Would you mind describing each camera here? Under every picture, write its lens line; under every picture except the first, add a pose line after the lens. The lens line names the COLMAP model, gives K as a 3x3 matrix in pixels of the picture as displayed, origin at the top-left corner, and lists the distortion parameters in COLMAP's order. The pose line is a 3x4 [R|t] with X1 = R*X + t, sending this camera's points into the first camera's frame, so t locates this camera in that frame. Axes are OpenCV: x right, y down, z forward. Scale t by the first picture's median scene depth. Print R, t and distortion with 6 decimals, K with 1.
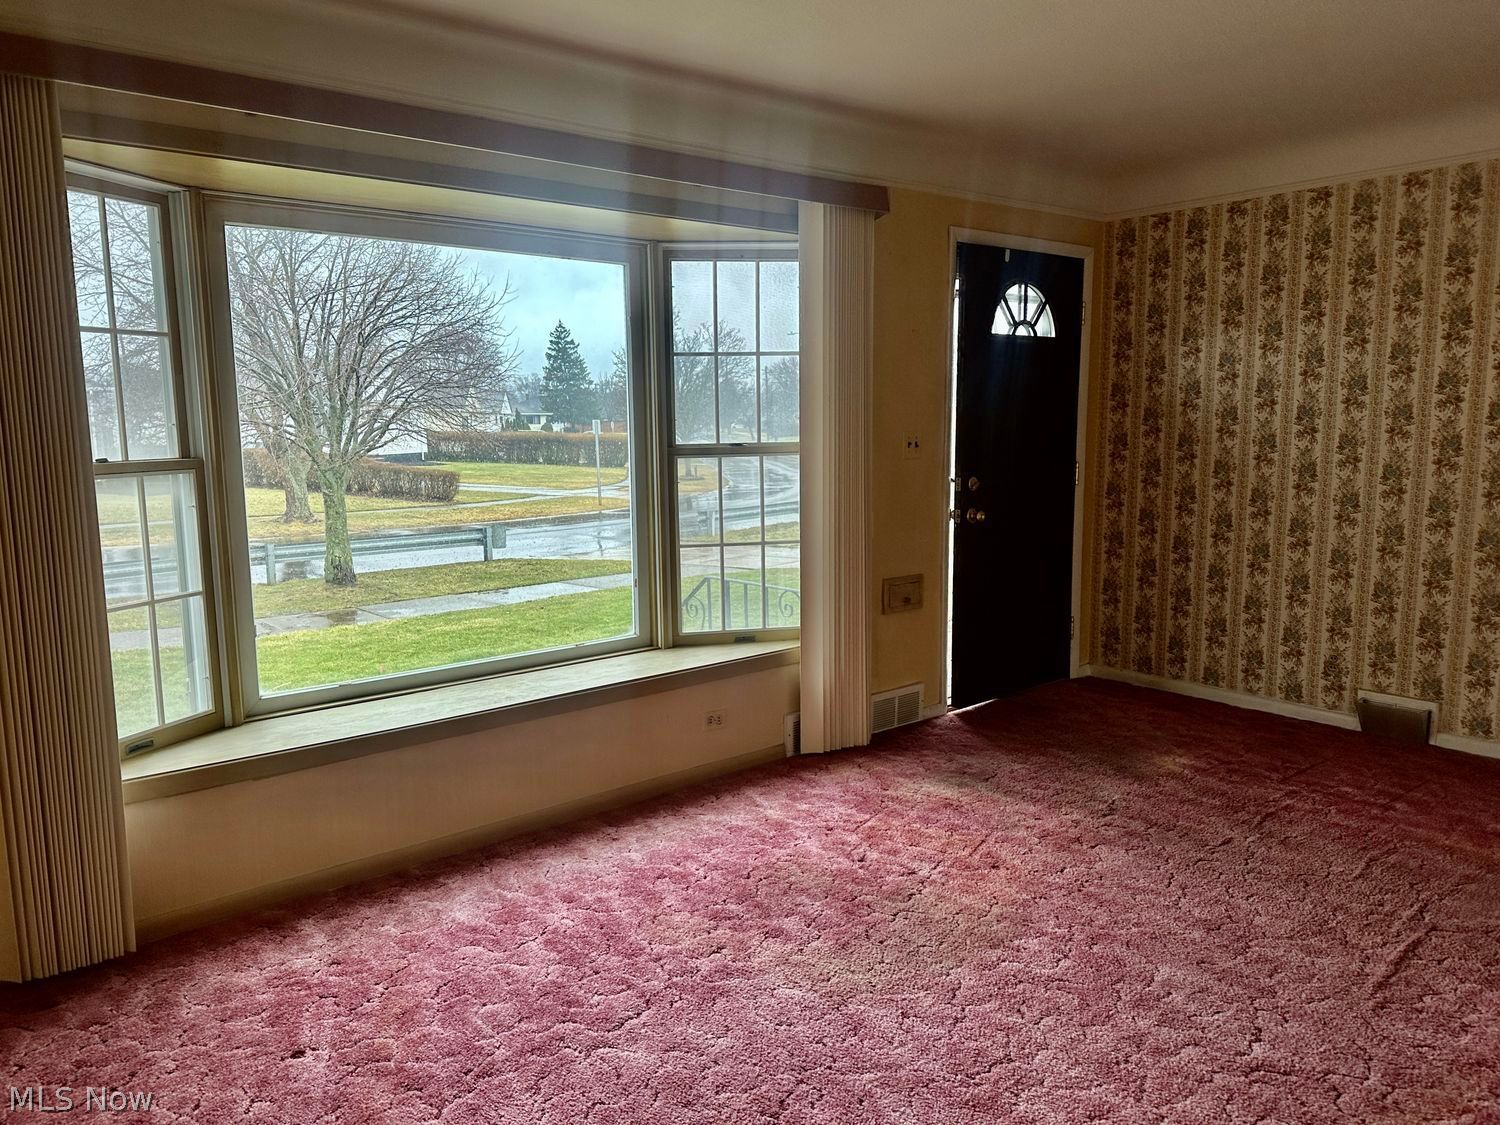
lens RADIAL K [[1060.9, 0, 729.0], [0, 1060.9, 561.8], [0, 0, 1]] dist [0.080918, -0.098659]
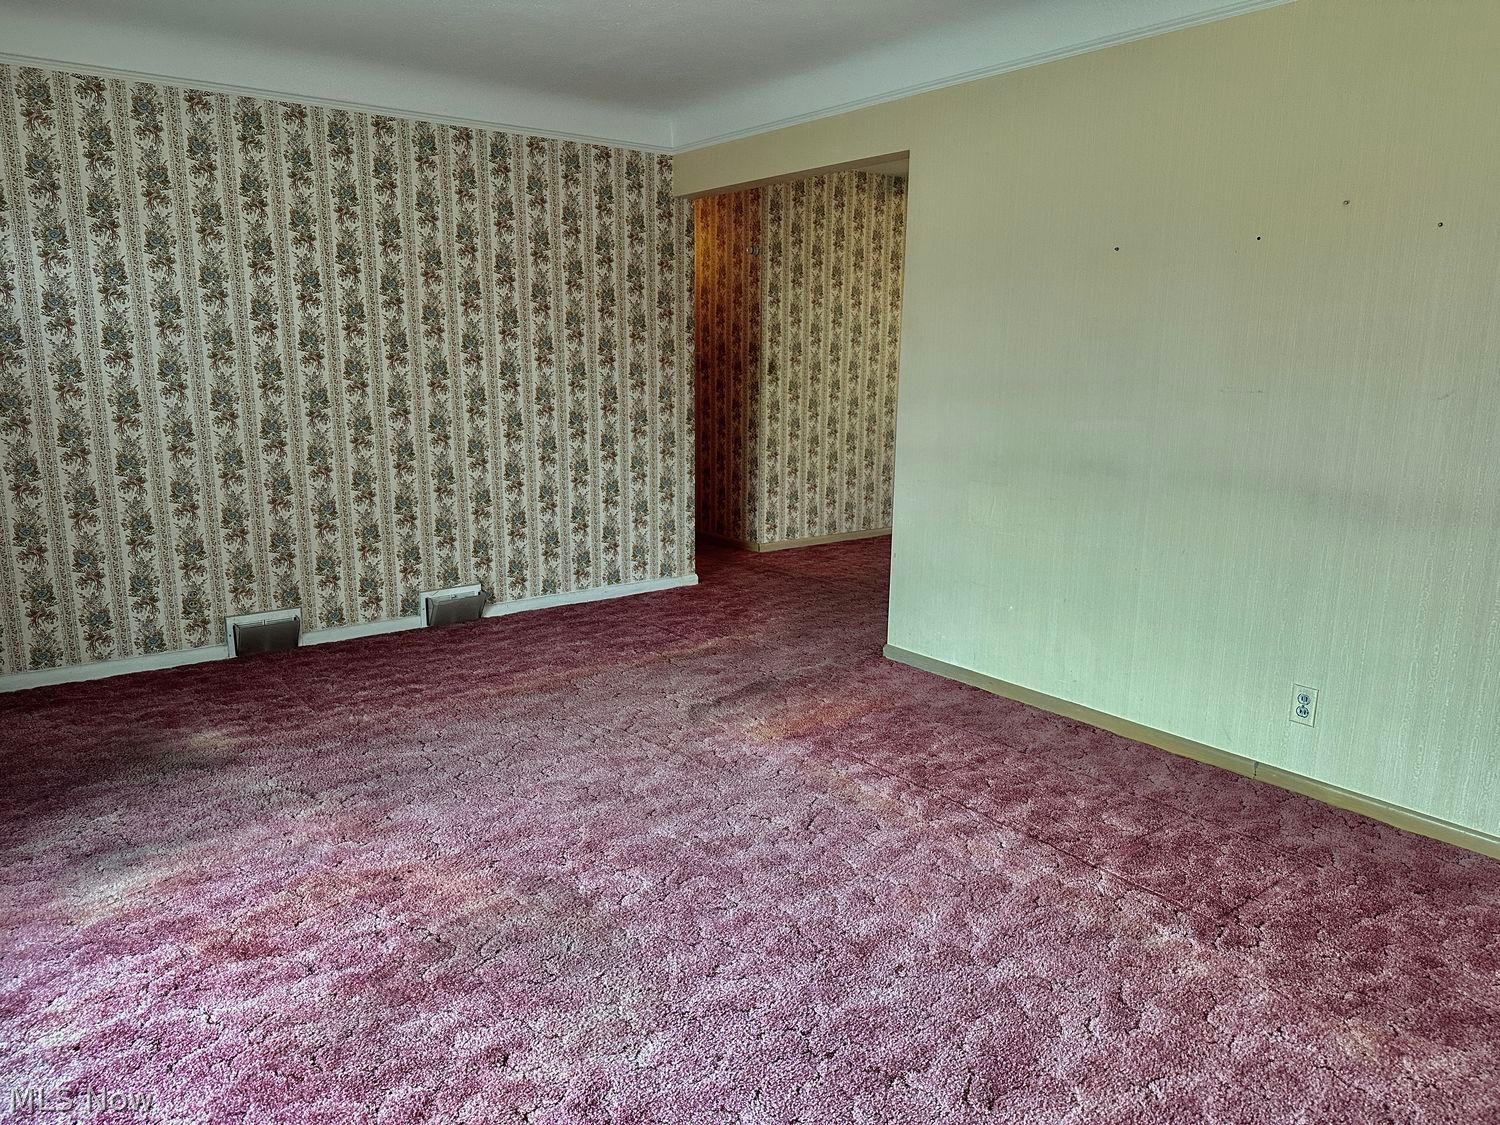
lens RADIAL K [[1060.9, 0, 729.0], [0, 1060.9, 561.8], [0, 0, 1]] dist [0.080918, -0.098659]
pose [[0.030680, -0.185746, 0.982119, -0.414920], [0.126353, 0.975419, 0.180532, -0.059604], [-0.991511, 0.118555, 0.053395, 0.534070]]
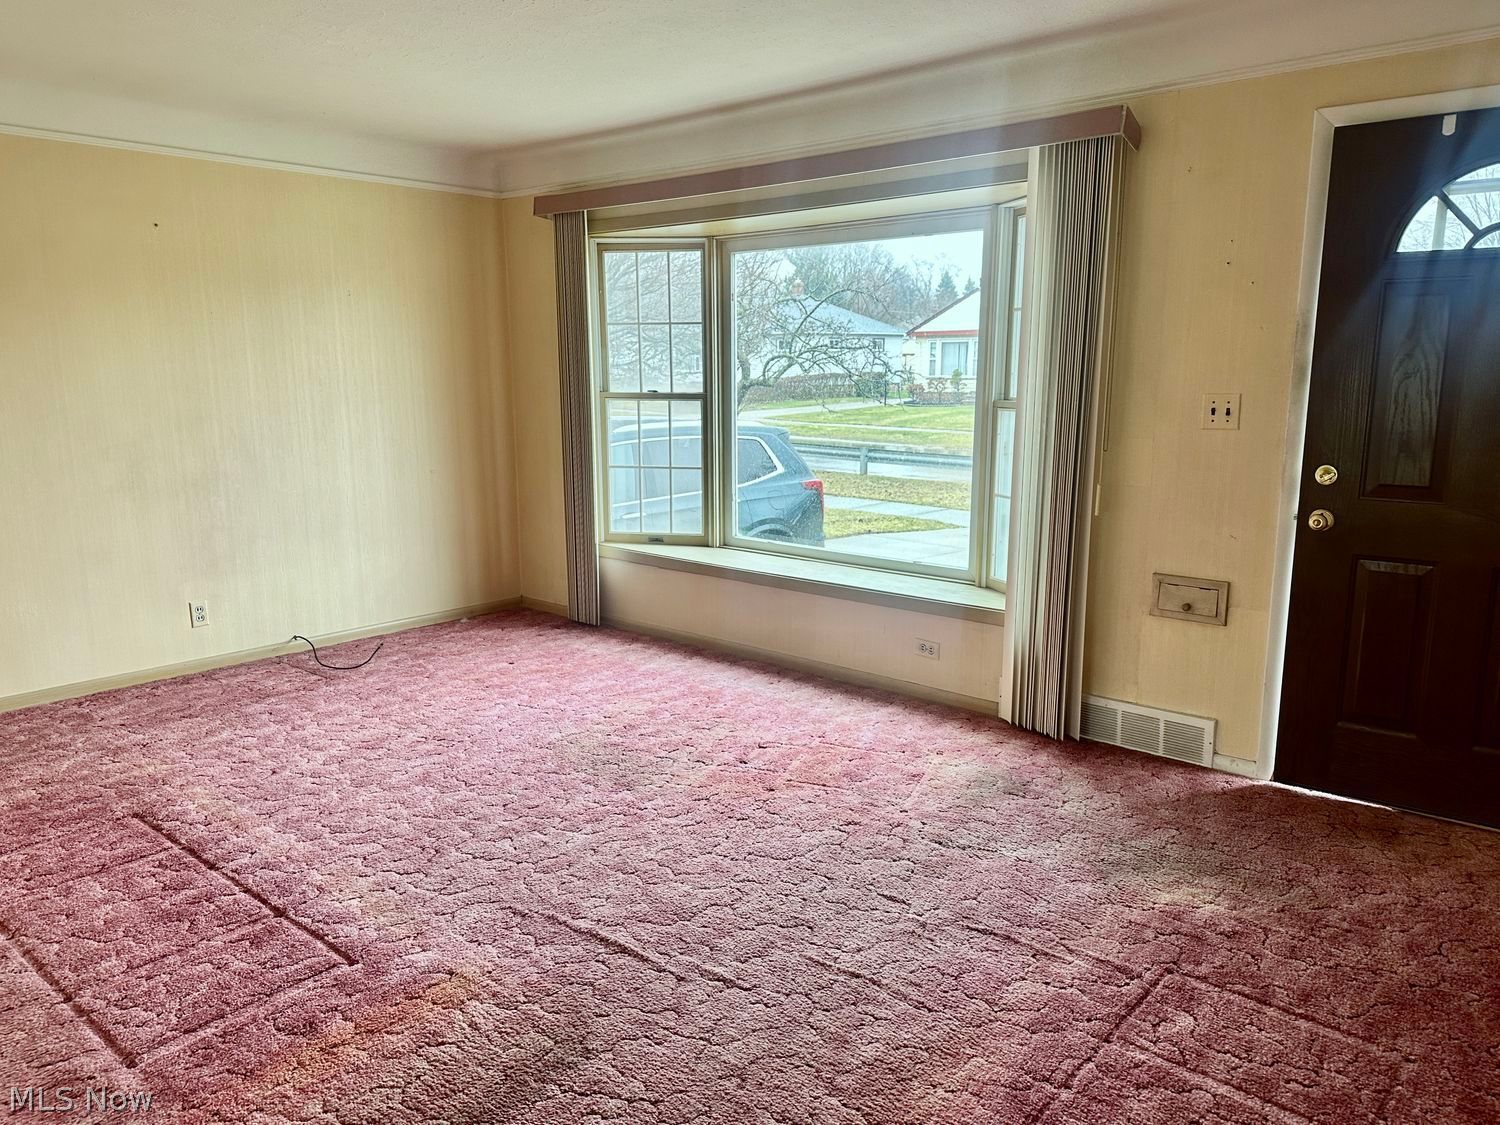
lens RADIAL K [[1060.9, 0, 729.0], [0, 1060.9, 561.8], [0, 0, 1]] dist [0.080918, -0.098659]
pose [[0.167572, 0.191920, -0.966999, 1.001557], [-0.137018, 0.975883, 0.169940, -0.098540], [0.976292, 0.104019, 0.189827, 0.577661]]
